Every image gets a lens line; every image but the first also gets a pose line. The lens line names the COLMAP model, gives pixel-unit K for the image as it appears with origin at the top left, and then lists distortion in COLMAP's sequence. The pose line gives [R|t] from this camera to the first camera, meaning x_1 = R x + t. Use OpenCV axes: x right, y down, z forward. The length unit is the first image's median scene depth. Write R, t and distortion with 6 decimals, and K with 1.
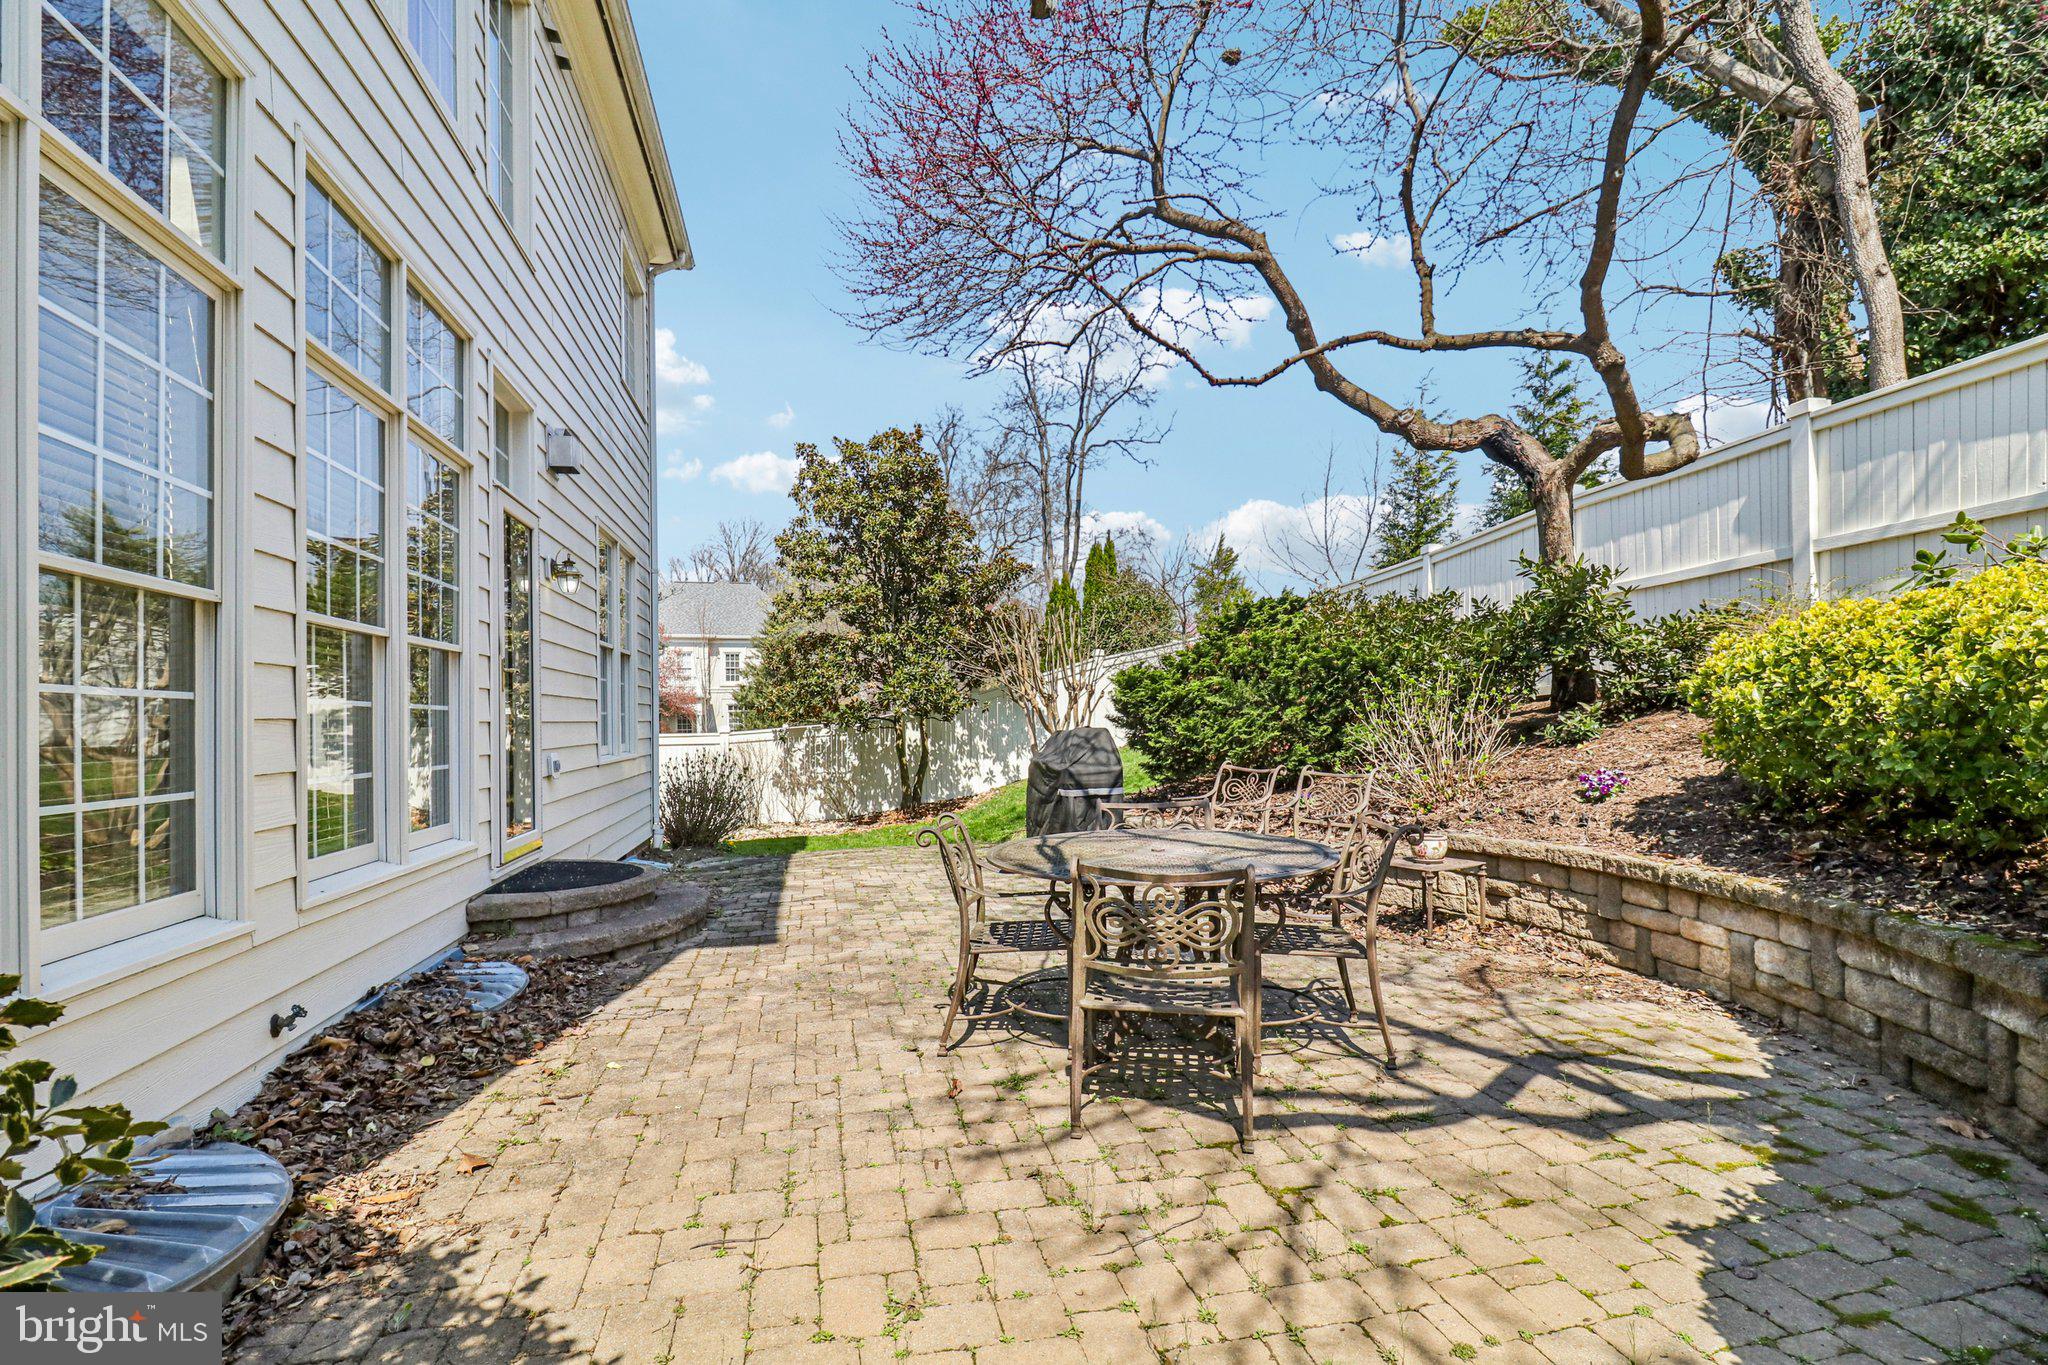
lens RADIAL K [[951.7, 0, 1024.1], [0, 951.7, 708.2], [0, 0, 1]] dist [0.001680, -0.011147]
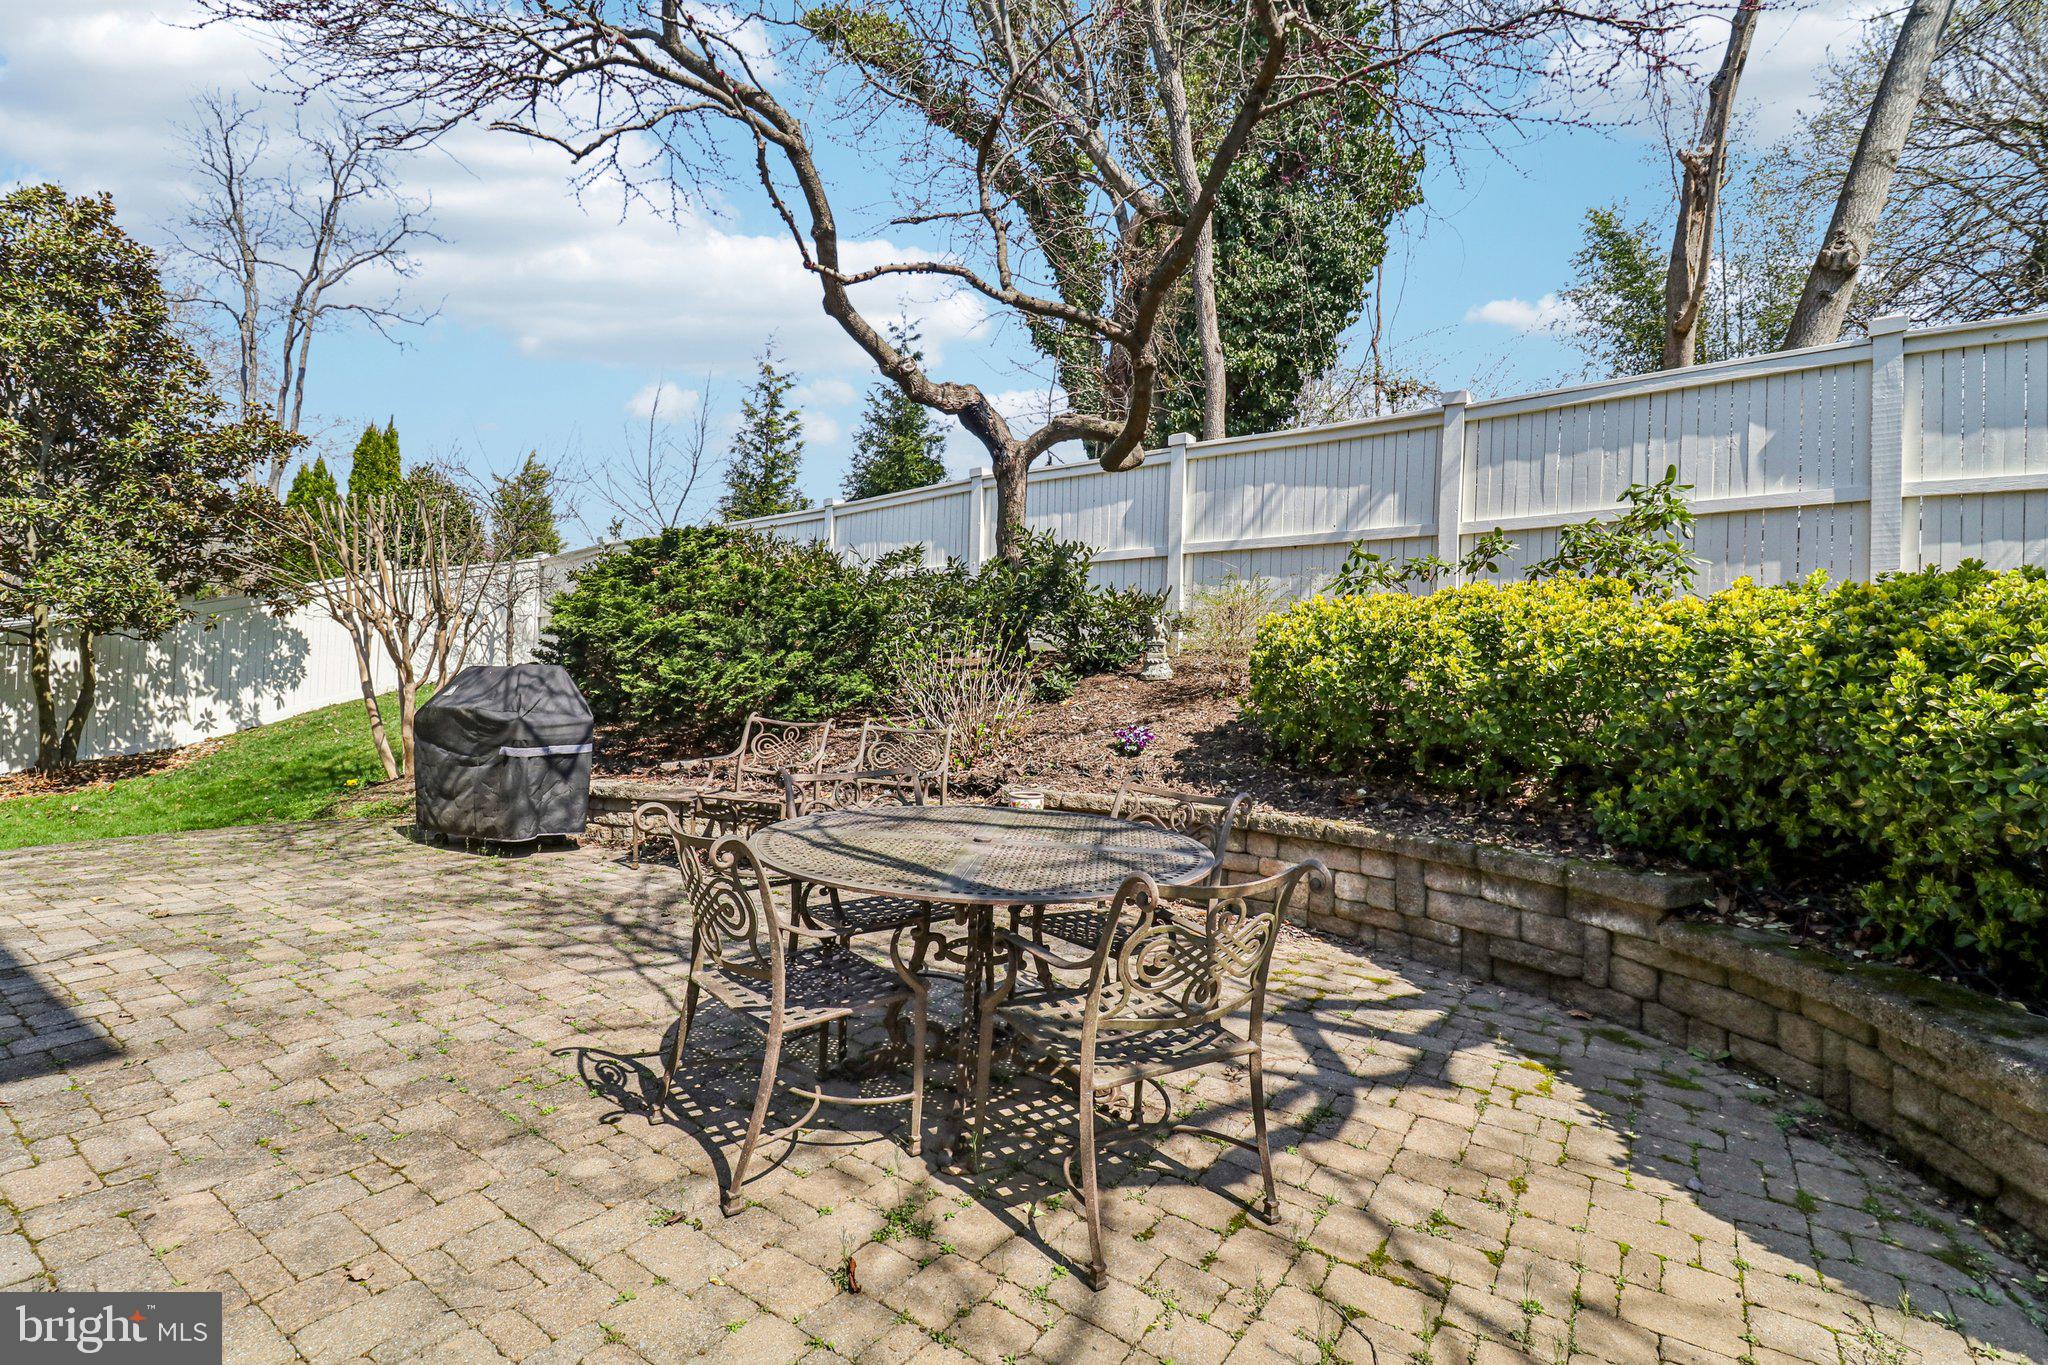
lens RADIAL K [[938.2, 0, 1026.2], [0, 938.2, 657.1], [0, 0, 1]] dist [0.002267, -0.014434]
pose [[0.732729, 0.051121, 0.678598, -0.181500], [-0.054111, 0.998394, -0.016785, 0.007529], [-0.678366, -0.024421, 0.734318, 0.221381]]
